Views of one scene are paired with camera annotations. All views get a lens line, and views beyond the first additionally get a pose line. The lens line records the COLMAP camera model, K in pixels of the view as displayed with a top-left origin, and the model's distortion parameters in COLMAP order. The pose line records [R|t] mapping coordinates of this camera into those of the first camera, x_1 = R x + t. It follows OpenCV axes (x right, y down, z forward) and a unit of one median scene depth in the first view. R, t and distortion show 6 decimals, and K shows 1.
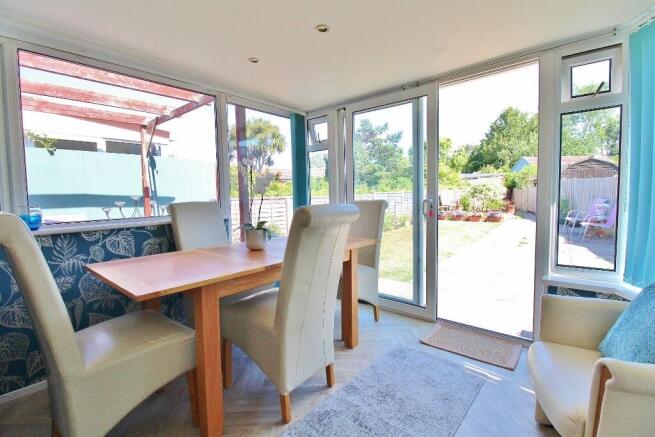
lens RADIAL K [[307.4, 0, 325.6], [0, 307.4, 216.7], [0, 0, 1]] dist [-0.005915, -0.002111]
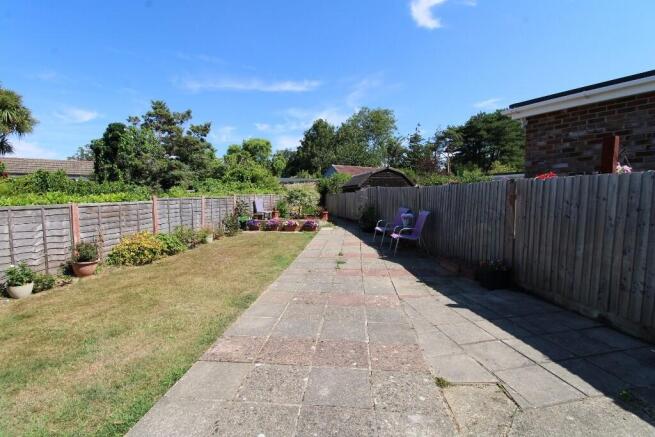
lens RADIAL K [[307.4, 0, 327.3], [0, 307.4, 220.2], [0, 0, 1]] dist [-0.005915, -0.002111]
pose [[0.848566, -0.028111, 0.528342, 0.073024], [0.026500, 0.999592, 0.010622, -0.015899], [-0.528425, 0.004987, 0.848965, 0.127605]]
